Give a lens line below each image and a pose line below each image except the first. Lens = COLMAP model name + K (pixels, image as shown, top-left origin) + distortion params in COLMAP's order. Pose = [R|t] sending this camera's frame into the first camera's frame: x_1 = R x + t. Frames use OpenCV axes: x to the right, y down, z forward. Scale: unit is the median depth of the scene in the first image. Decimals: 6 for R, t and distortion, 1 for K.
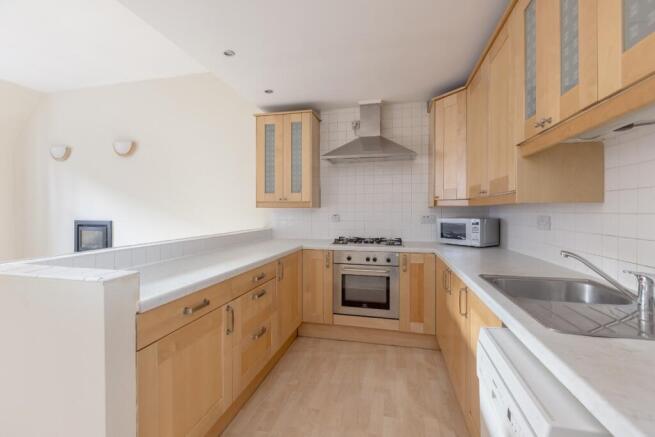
lens RADIAL K [[290.9, 0, 324.2], [0, 290.9, 215.2], [0, 0, 1]] dist [-0.005106, 0.002239]
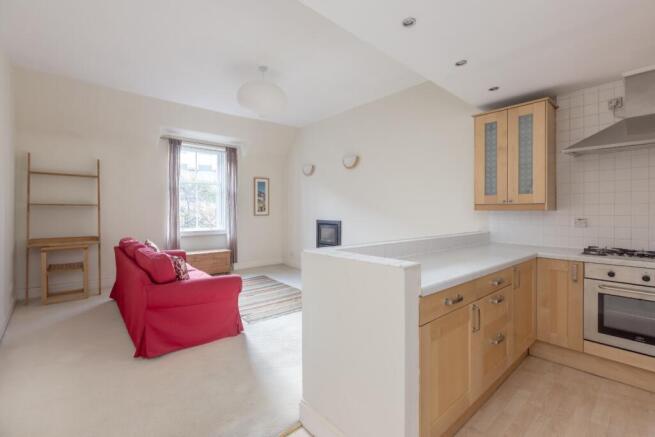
lens RADIAL K [[290.9, 0, 327.2], [0, 290.9, 213.6], [0, 0, 1]] dist [-0.005106, 0.002239]
pose [[0.815710, 0.004764, -0.578442, -0.083887], [-0.011496, 0.999902, -0.007976, -0.001954], [0.578347, 0.013155, 0.815685, -0.089720]]
